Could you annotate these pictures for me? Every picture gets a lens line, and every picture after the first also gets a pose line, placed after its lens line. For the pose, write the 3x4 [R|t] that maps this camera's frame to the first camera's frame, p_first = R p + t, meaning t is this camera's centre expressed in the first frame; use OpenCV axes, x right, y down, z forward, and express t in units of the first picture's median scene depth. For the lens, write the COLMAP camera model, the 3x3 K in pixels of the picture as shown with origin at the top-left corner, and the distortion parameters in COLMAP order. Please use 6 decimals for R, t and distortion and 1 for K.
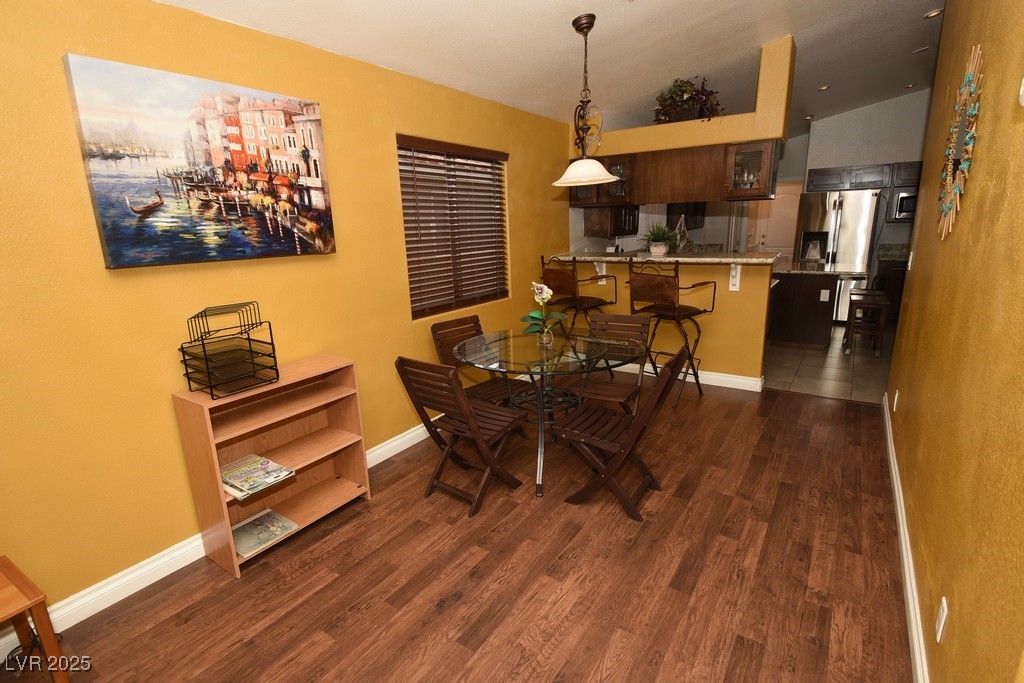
lens RADIAL K [[491.1, 0, 512.0], [0, 491.1, 341.5], [0, 0, 1]] dist [0.002495, 0.000150]
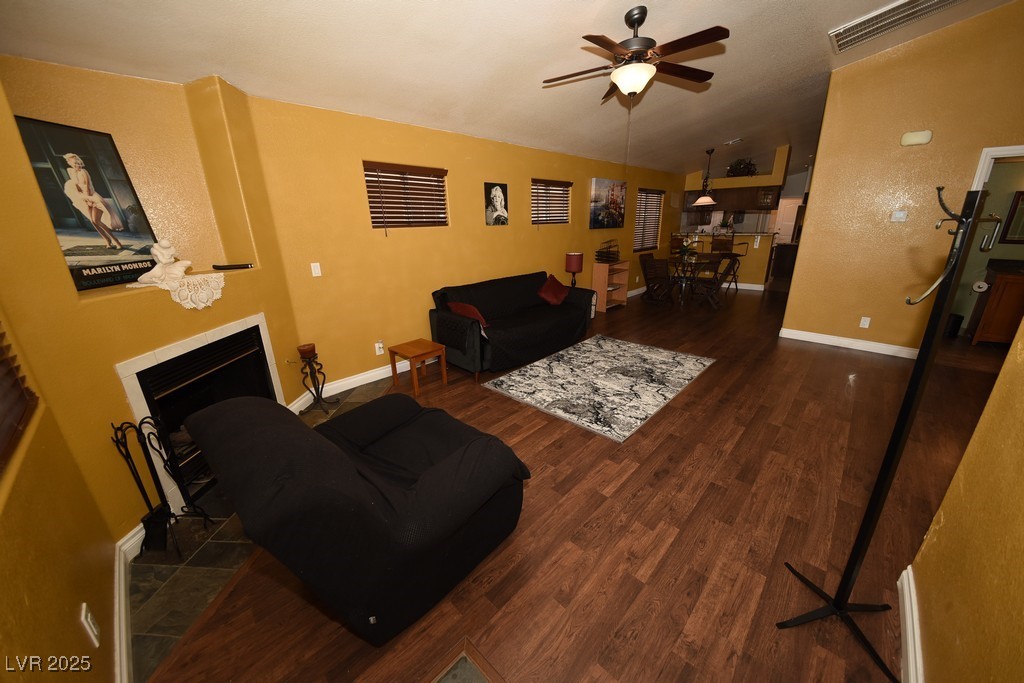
lens RADIAL K [[366.7, 0, 512.0], [0, 366.7, 341.5], [0, 0, 1]] dist [-0.014417, -0.000165]
pose [[0.986214, 0.057613, -0.155120, -0.603541], [-0.043382, 0.994663, 0.093614, 0.336494], [0.159685, -0.085594, 0.983450, -1.403382]]
